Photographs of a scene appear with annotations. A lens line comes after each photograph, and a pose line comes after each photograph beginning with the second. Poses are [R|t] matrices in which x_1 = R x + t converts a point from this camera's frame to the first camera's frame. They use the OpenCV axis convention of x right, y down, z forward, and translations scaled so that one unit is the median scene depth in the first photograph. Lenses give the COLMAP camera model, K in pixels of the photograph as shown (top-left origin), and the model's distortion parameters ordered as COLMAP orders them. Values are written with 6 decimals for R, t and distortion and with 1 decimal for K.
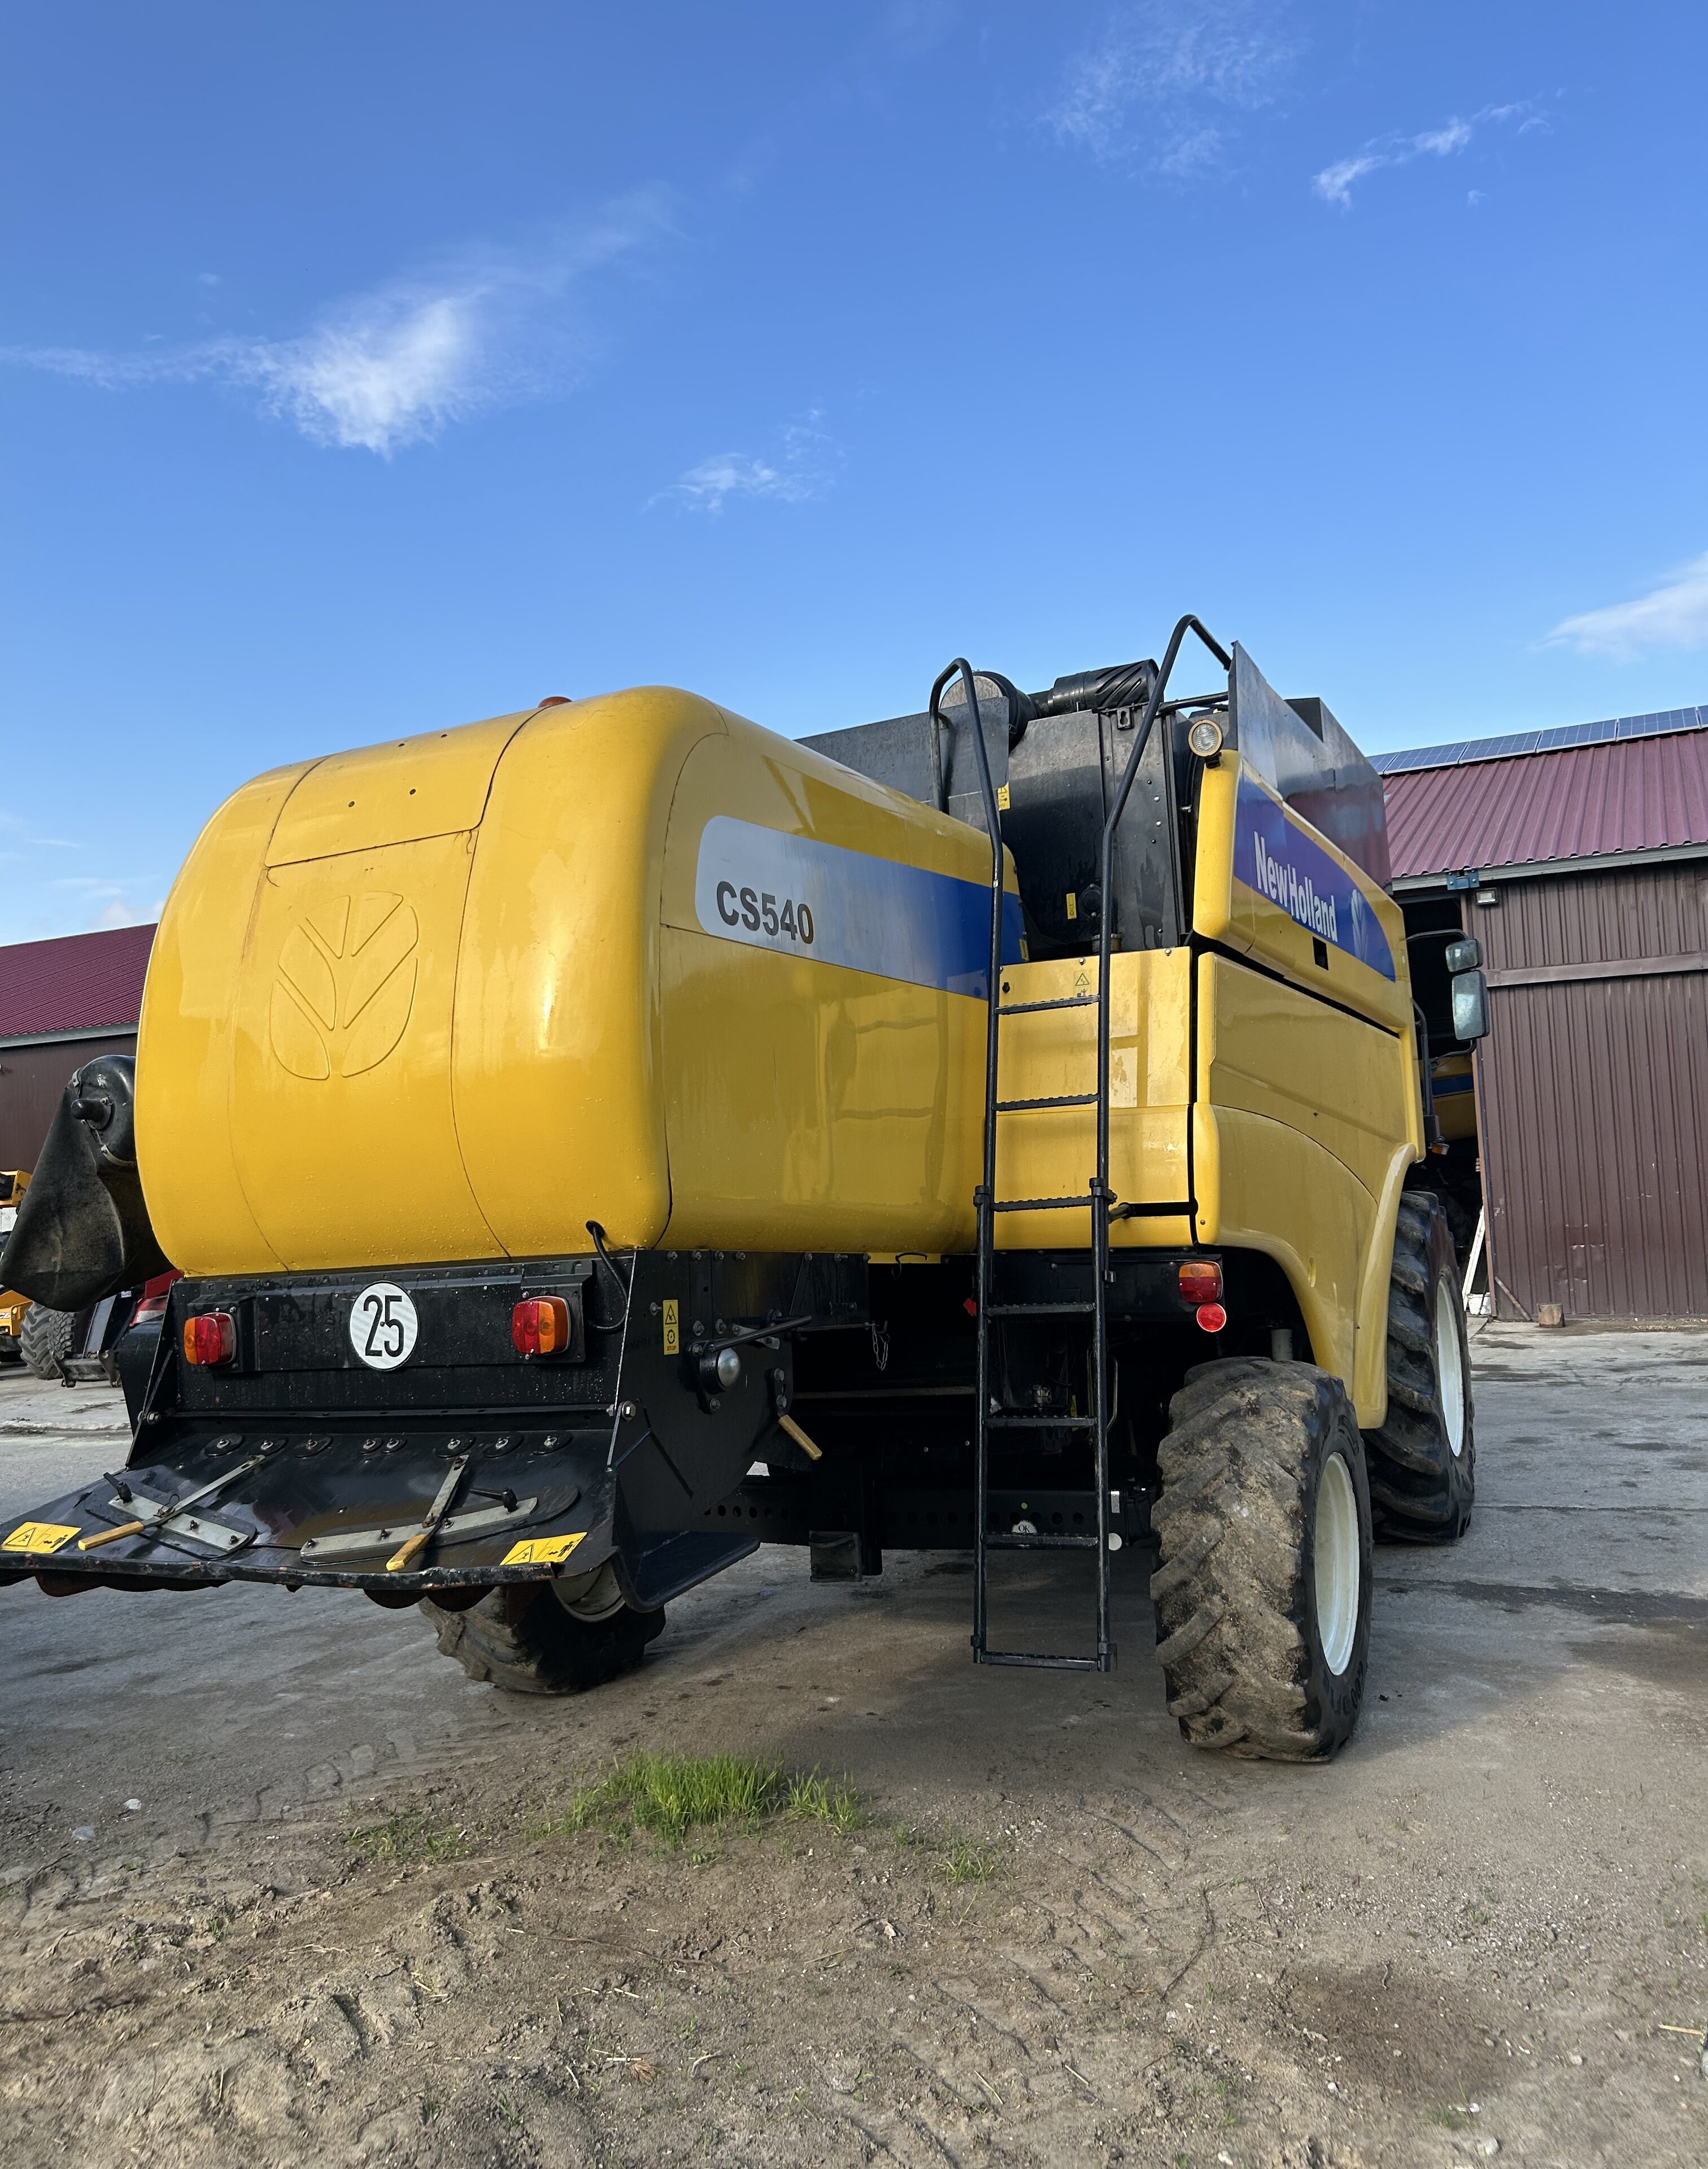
lens RADIAL K [[1713.7, 0, 840.4], [0, 1713.7, 1076.0], [0, 0, 1]] dist [0.028213, -0.005033]
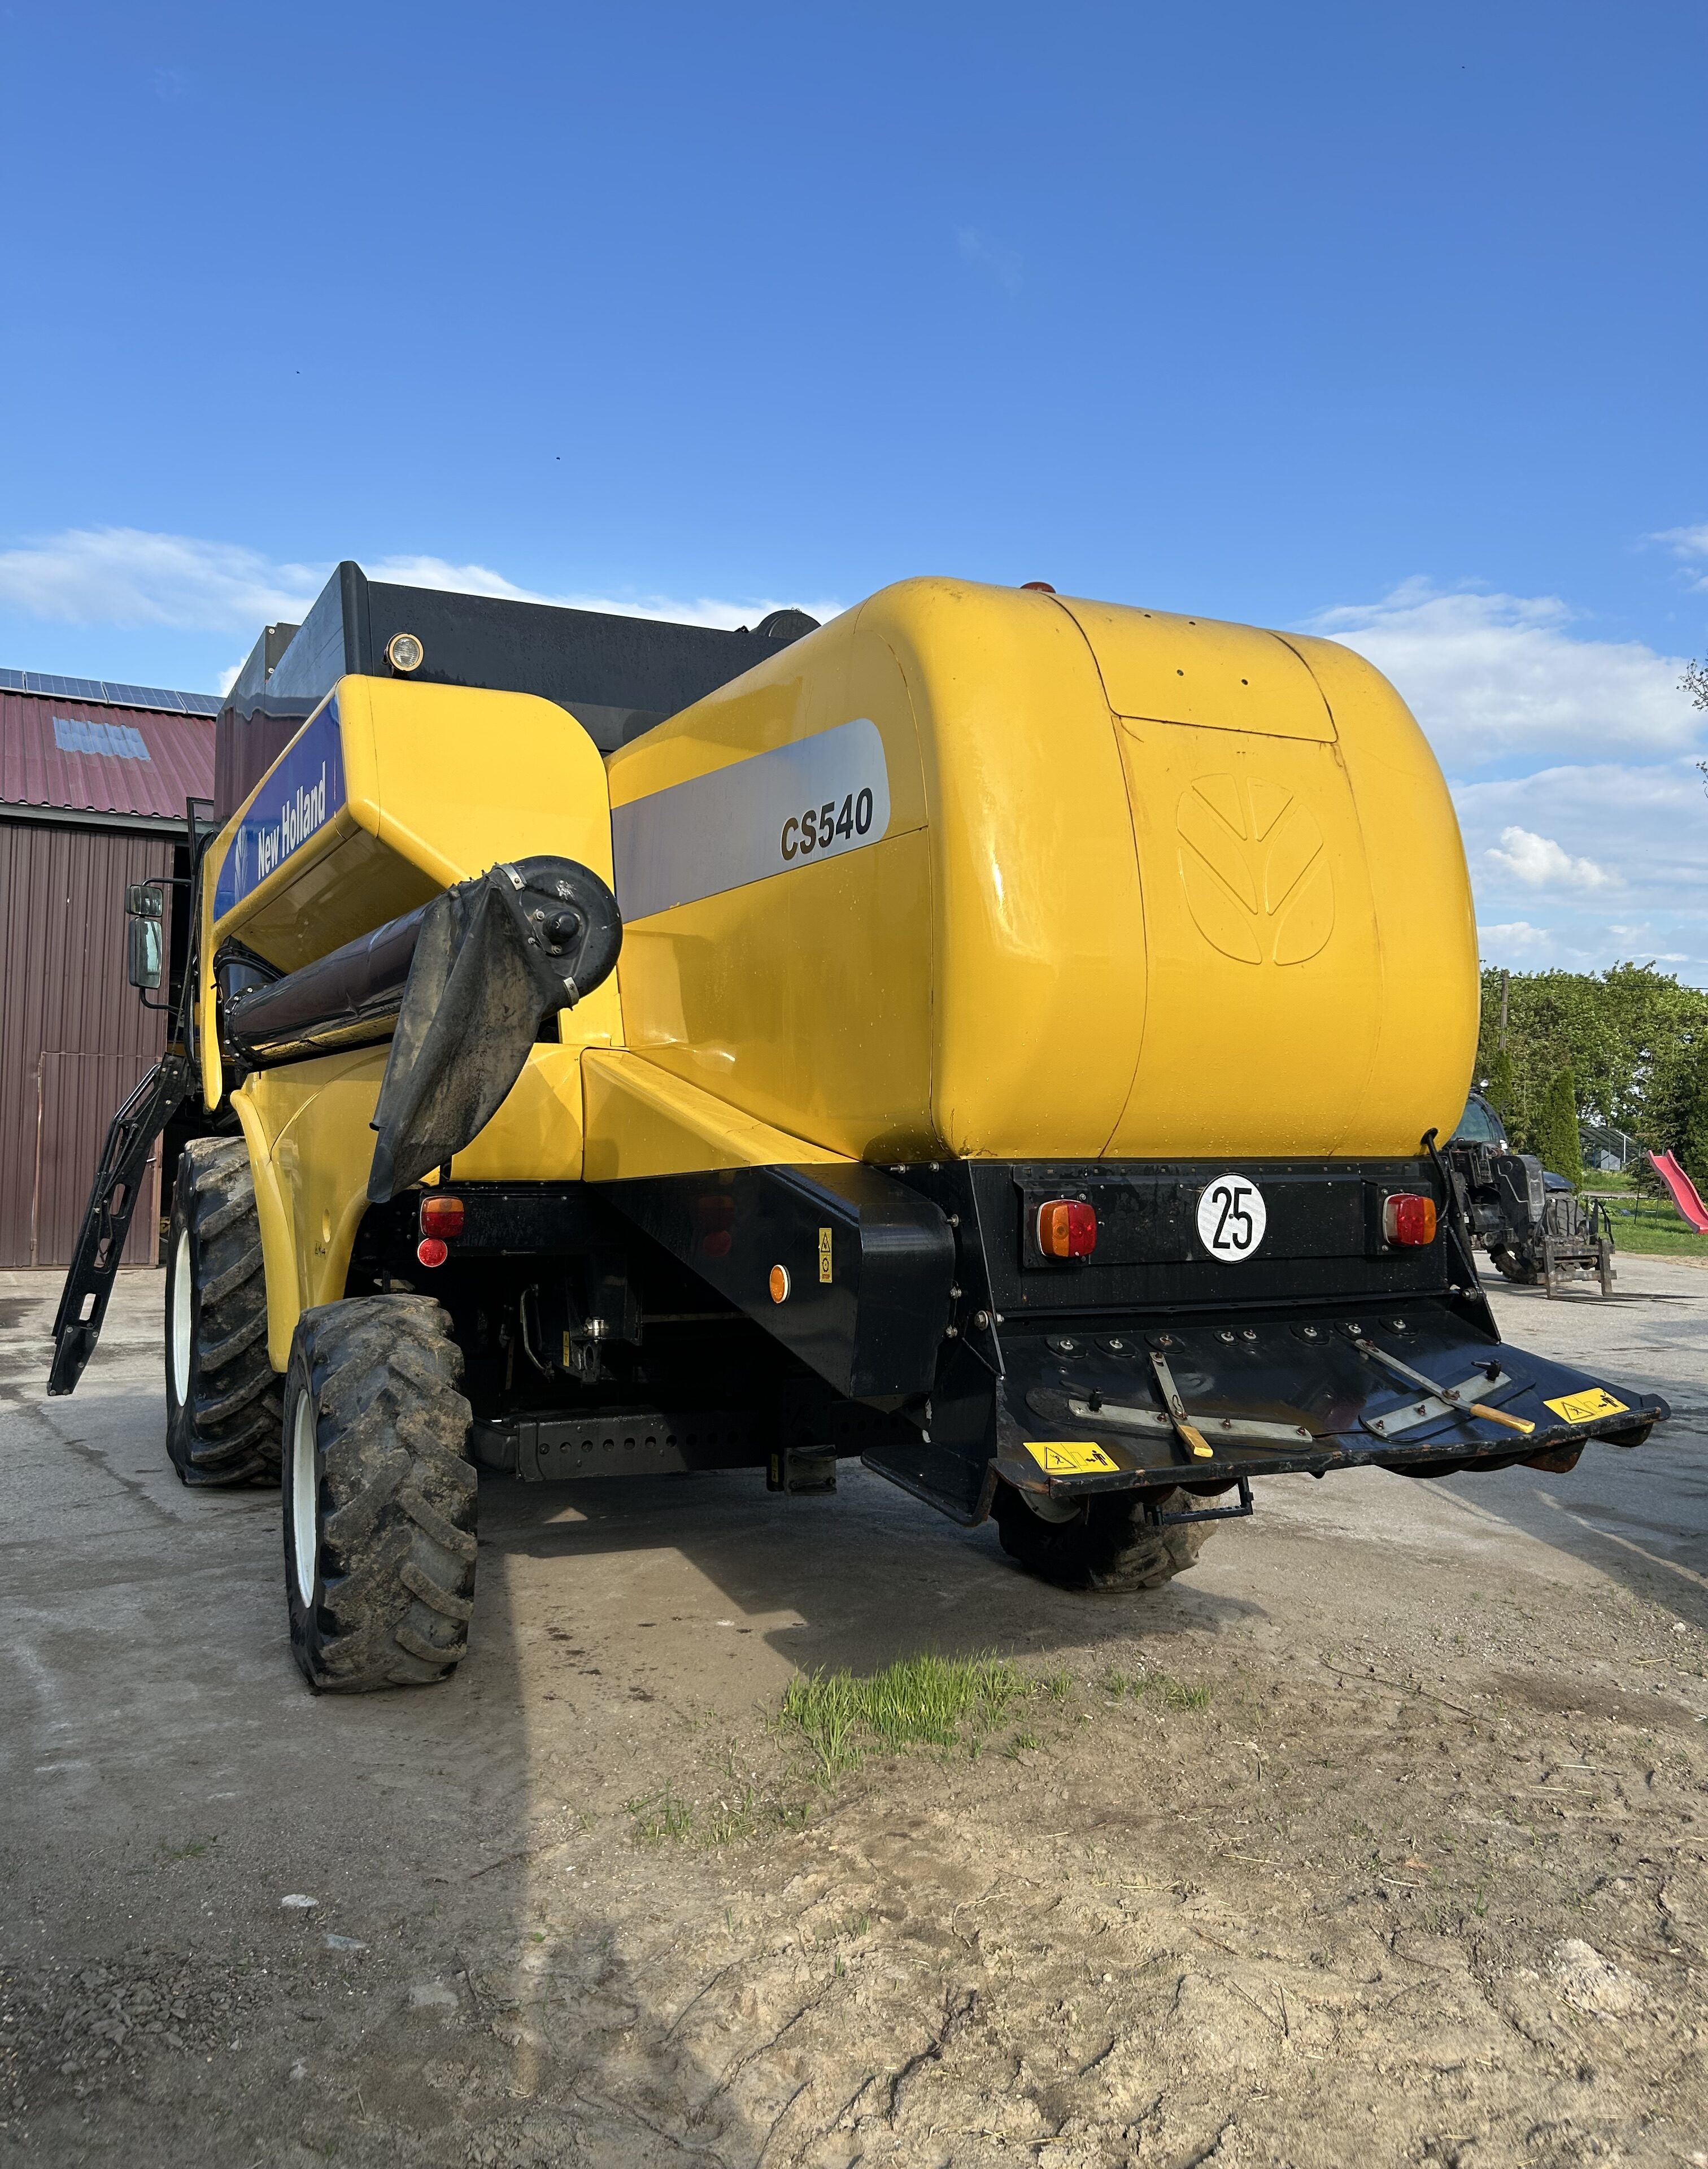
lens RADIAL K [[1713.7, 0, 853.9], [0, 1713.7, 1091.4], [0, 0, 1]] dist [0.028213, -0.005033]
pose [[0.604750, 0.081361, 0.792249, -0.710046], [-0.105709, 0.994167, -0.021406, 0.070154], [-0.789369, -0.070802, 0.609823, 0.344150]]
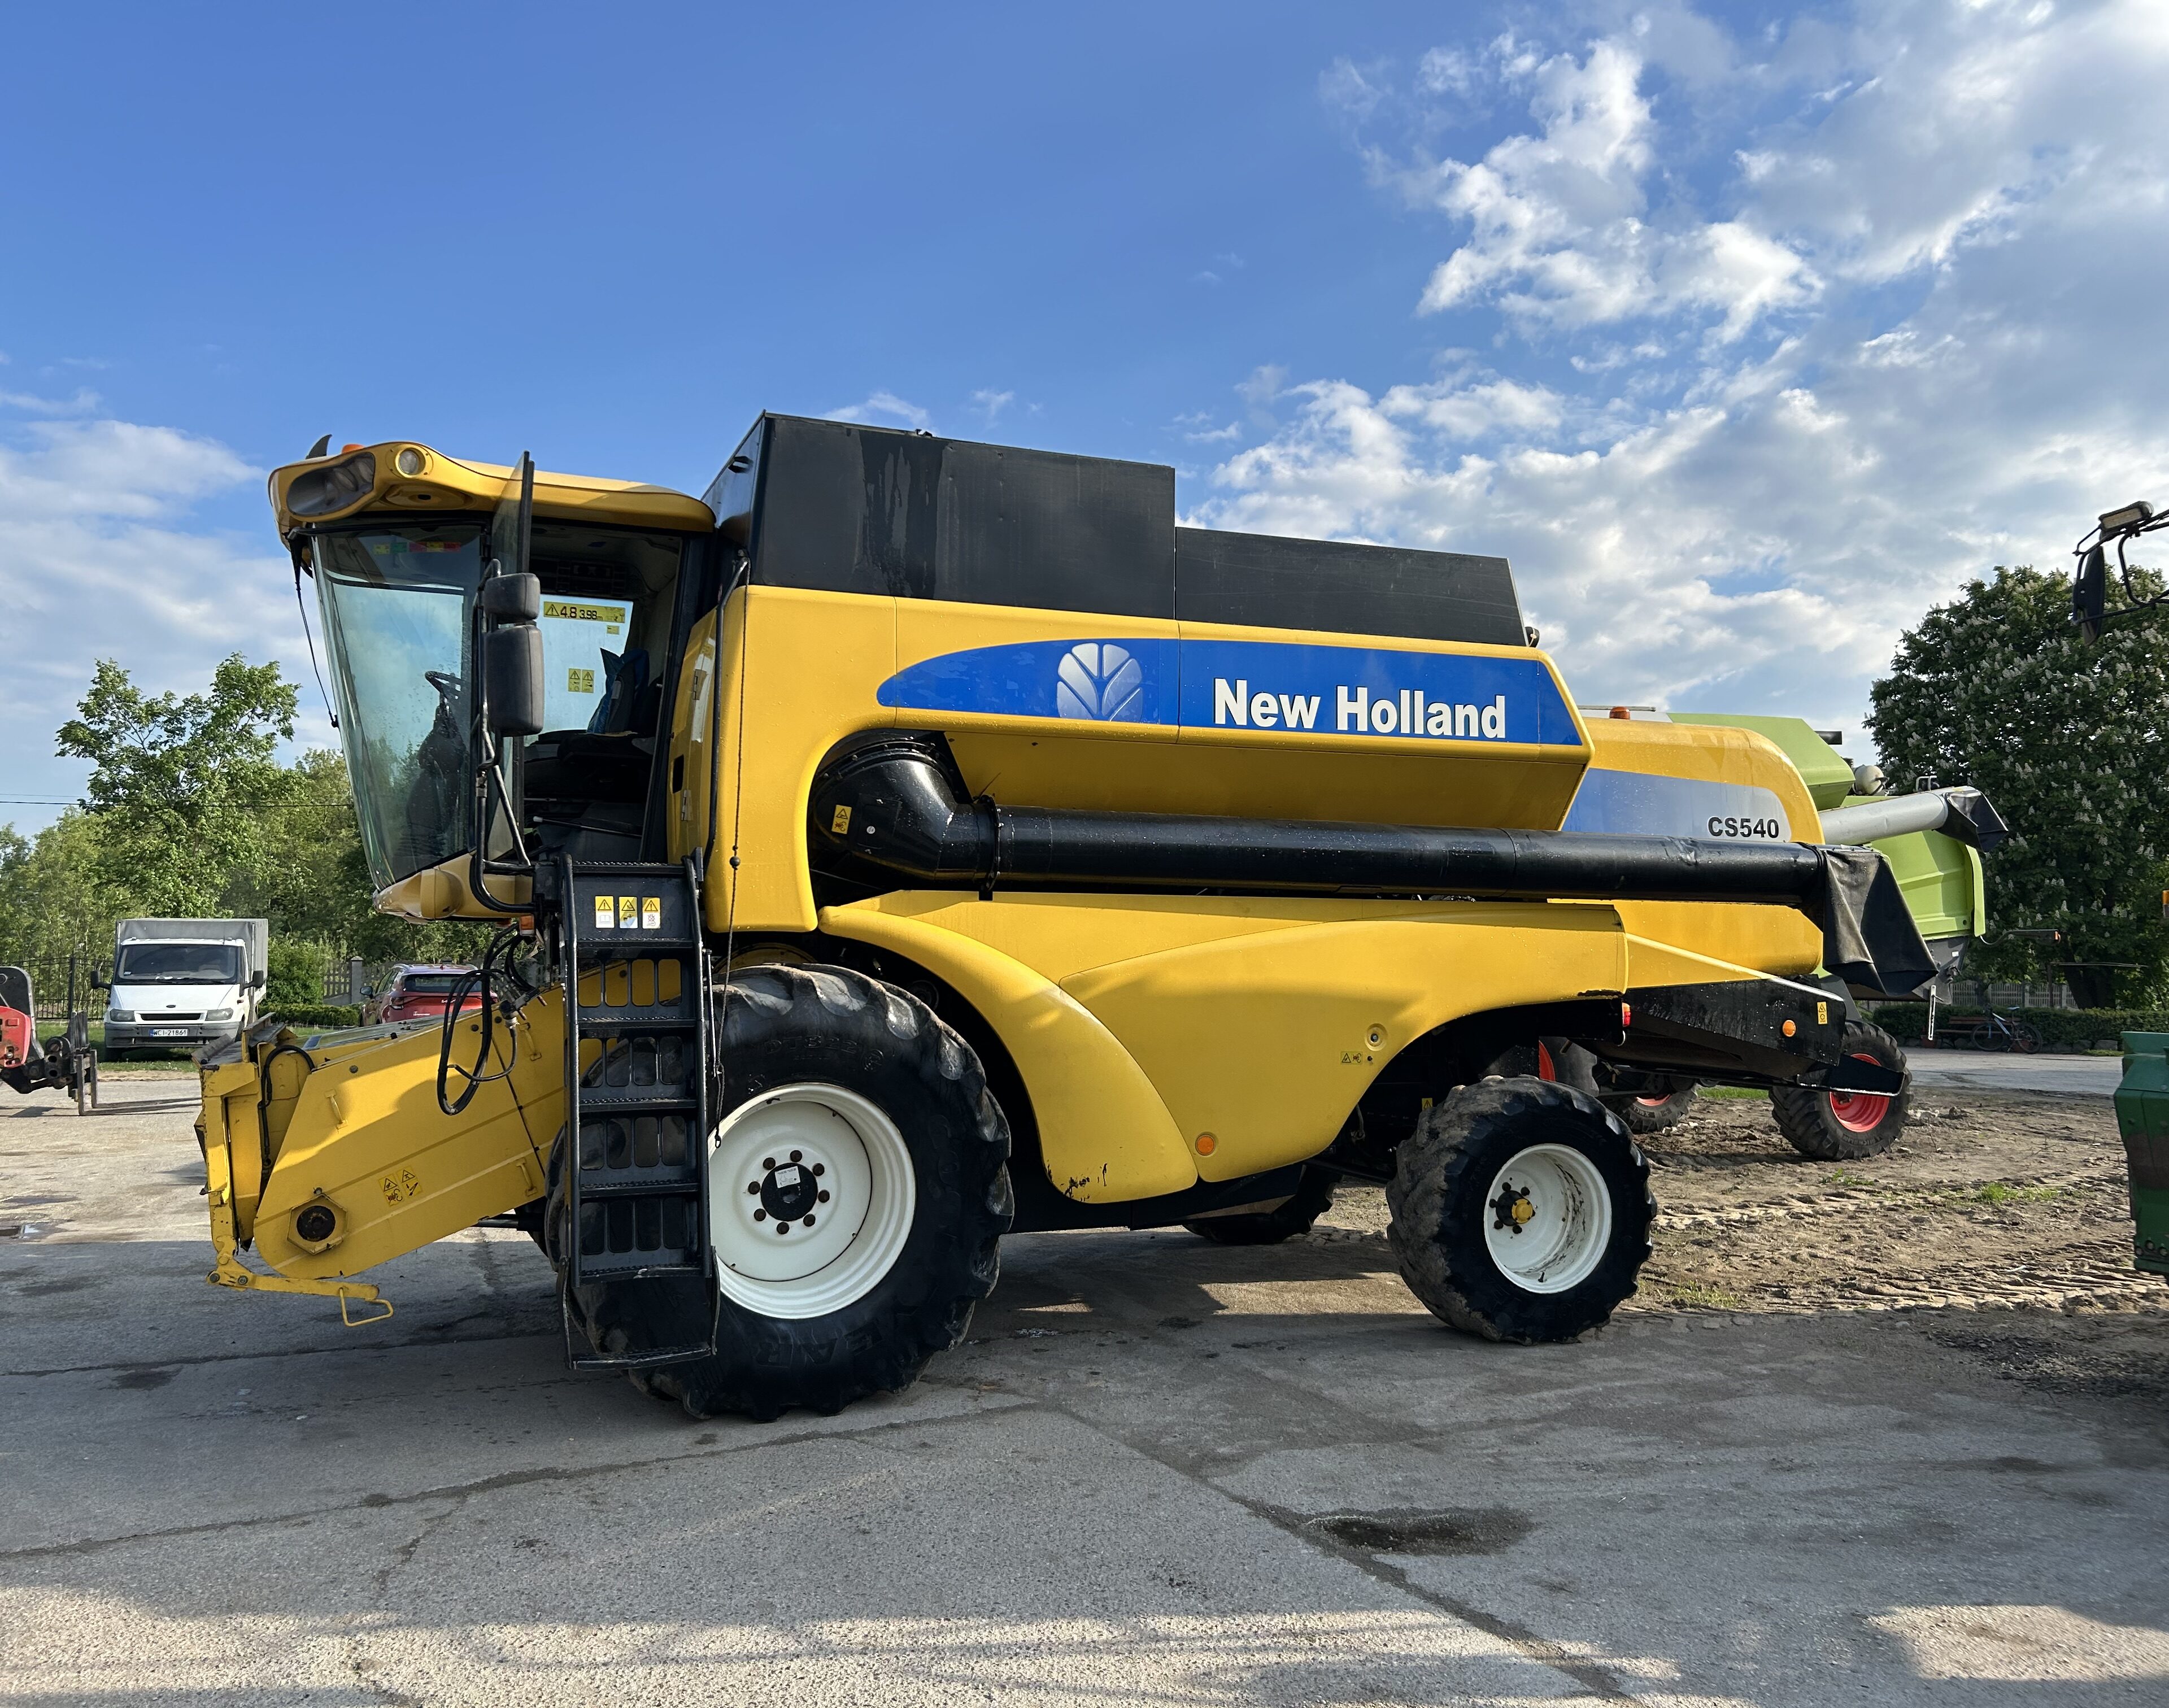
lens RADIAL K [[1713.7, 0, 1049.3], [0, 1713.7, 902.5], [0, 0, 1]] dist [0.028213, -0.005033]
pose [[-0.735420, 0.072211, 0.673753, -0.760127], [-0.018003, 0.991872, -0.125957, 0.212812], [-0.677372, -0.104761, -0.728143, 2.164348]]
